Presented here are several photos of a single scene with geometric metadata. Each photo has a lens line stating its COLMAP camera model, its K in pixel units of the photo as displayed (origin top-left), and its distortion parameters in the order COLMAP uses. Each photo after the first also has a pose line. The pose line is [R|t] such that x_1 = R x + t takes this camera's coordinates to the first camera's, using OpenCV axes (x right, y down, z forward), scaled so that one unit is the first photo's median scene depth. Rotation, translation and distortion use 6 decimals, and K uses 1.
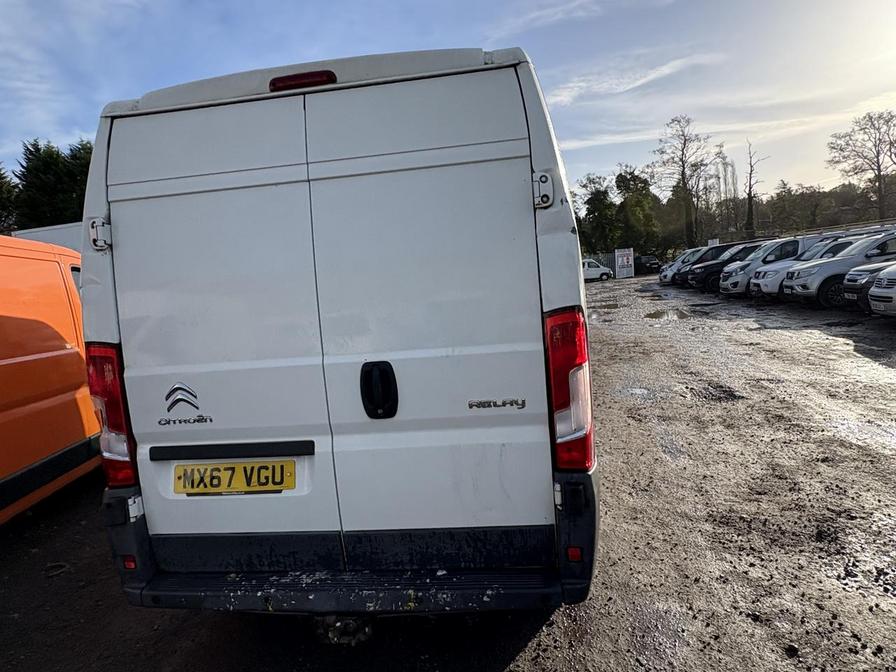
lens RADIAL K [[546.0, 0, 448.7], [0, 546.0, 329.6], [0, 0, 1]] dist [0.004112, 0.000006]
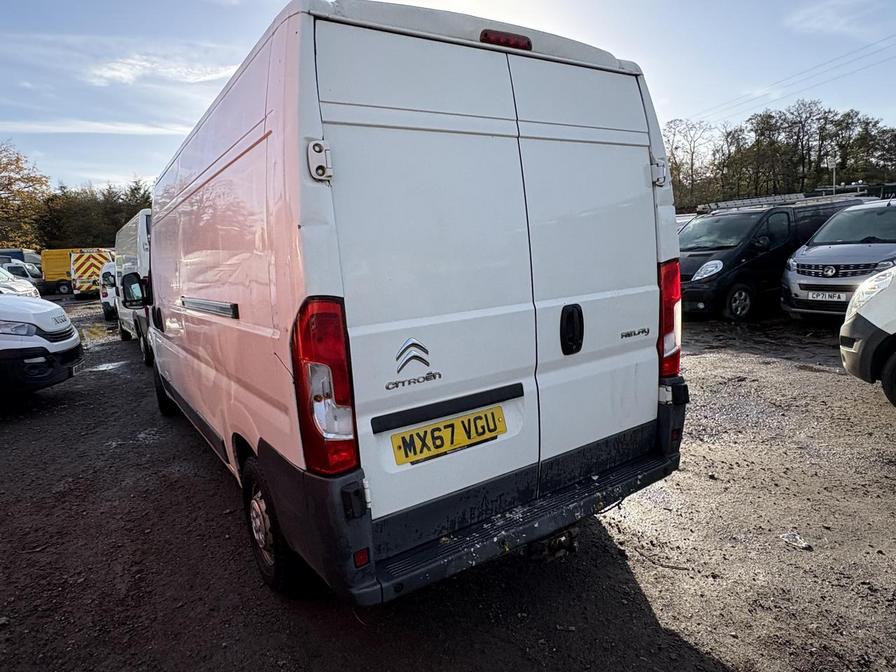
lens RADIAL K [[546.0, 0, 445.2], [0, 546.0, 332.8], [0, 0, 1]] dist [0.004112, 0.000006]
pose [[0.759318, -0.064962, 0.647469, -1.037541], [0.061255, 0.997722, 0.028267, 0.065897], [-0.647830, 0.018196, 0.761568, 0.279239]]
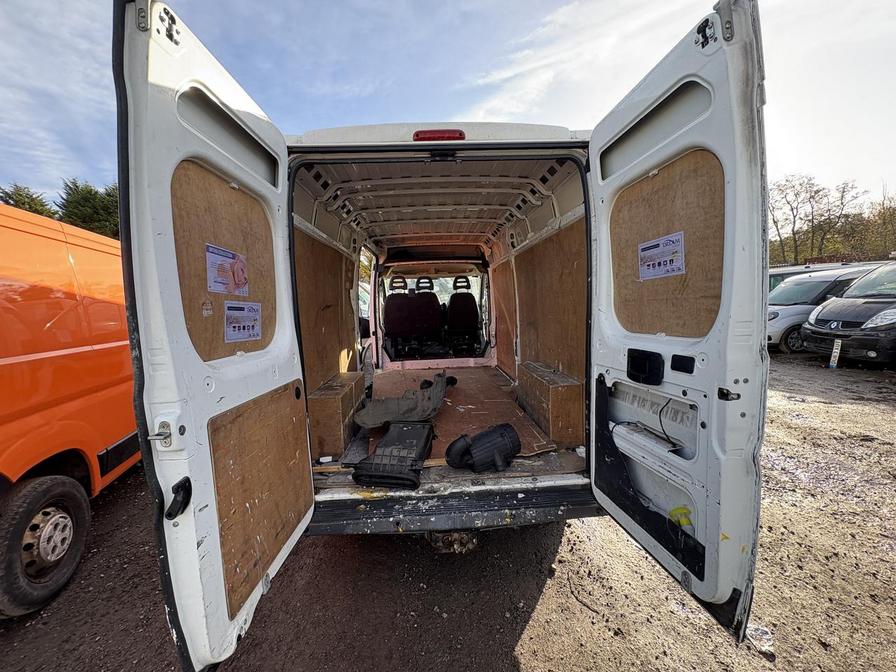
lens RADIAL K [[354.4, 0, 445.1], [0, 354.4, 334.3], [0, 0, 1]] dist [-0.000406, -0.000453]
pose [[0.984029, 0.026435, 0.176036, -0.377427], [-0.026790, 0.999641, -0.000361, 0.032170], [-0.175983, -0.004361, 0.984384, 0.133641]]
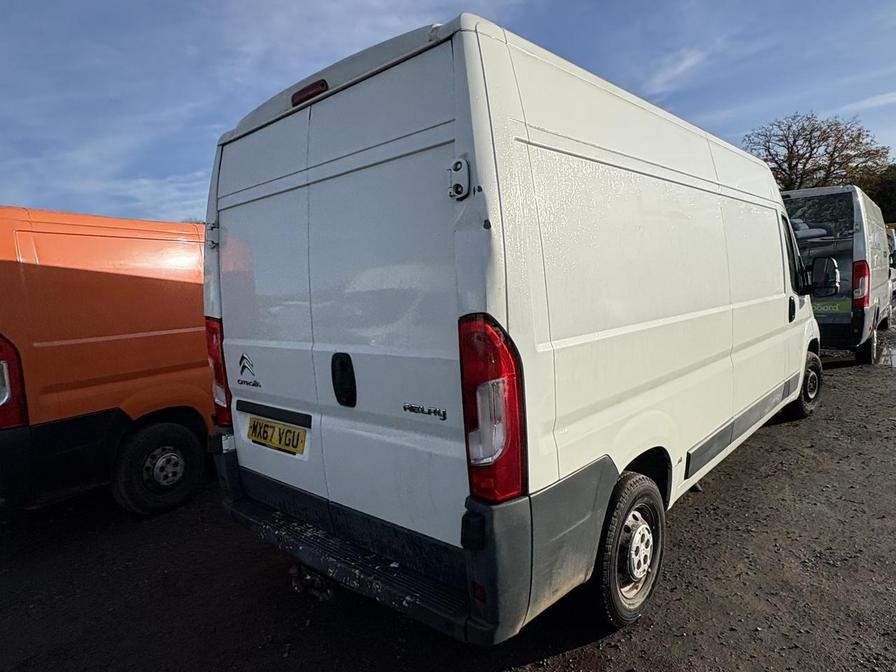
lens RADIAL K [[546.0, 0, 446.0], [0, 546.0, 336.0], [0, 0, 1]] dist [0.004112, 0.000006]
pose [[0.816405, 0.086328, -0.570990, 0.609481], [-0.053446, 0.995815, 0.074139, -0.061063], [0.575000, -0.030010, 0.817602, 0.234924]]
